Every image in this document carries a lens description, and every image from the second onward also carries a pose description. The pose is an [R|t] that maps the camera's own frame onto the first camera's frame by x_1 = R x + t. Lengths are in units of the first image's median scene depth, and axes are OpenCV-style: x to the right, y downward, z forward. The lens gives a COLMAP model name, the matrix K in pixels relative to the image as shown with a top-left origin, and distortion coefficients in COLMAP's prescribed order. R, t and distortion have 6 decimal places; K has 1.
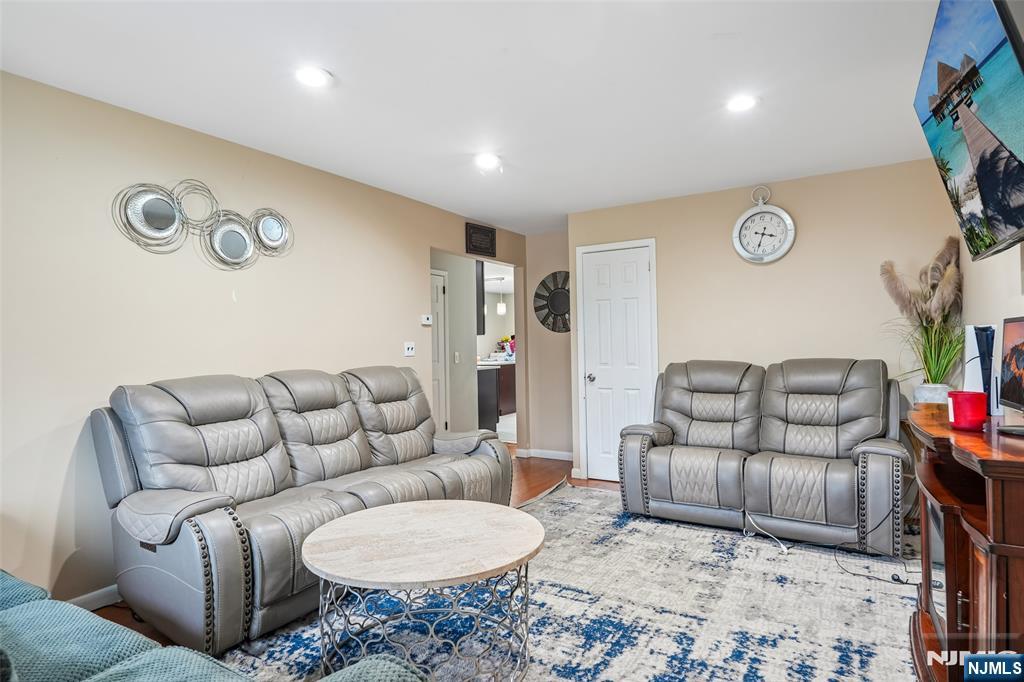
lens RADIAL K [[547.9, 0, 514.3], [0, 547.9, 345.2], [0, 0, 1]] dist [-0.000551, -0.000102]
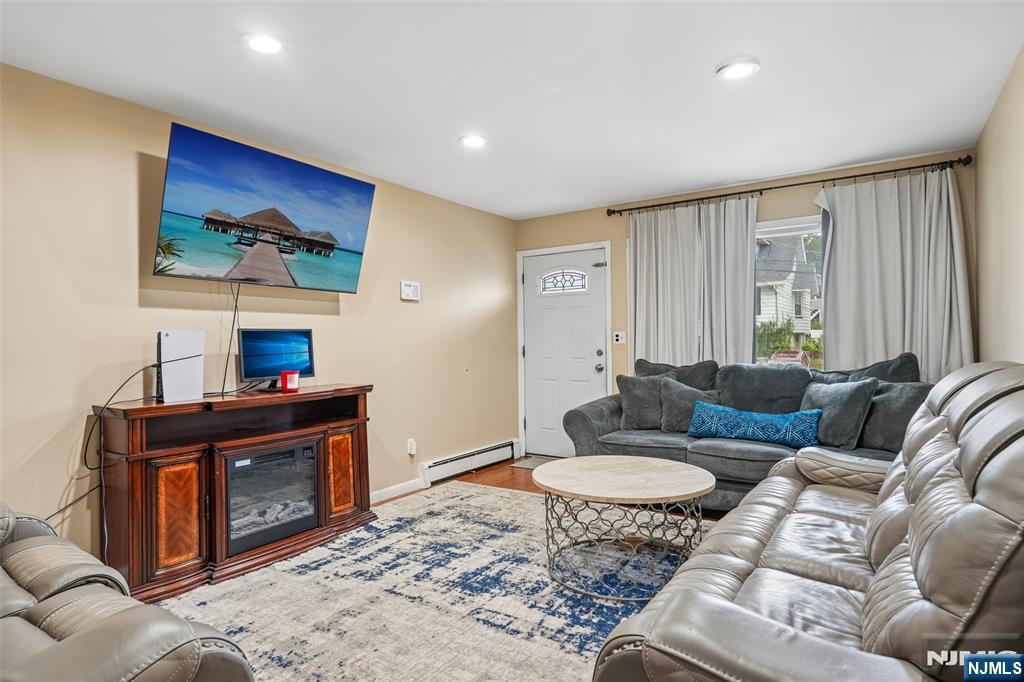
lens RADIAL K [[547.9, 0, 509.9], [0, 547.9, 342.7], [0, 0, 1]] dist [-0.000551, -0.000102]
pose [[-0.998374, 0.032062, 0.047130, 0.034370], [0.032142, 0.999483, 0.000925, 0.014088], [-0.047076, 0.002439, -0.998888, 2.191175]]
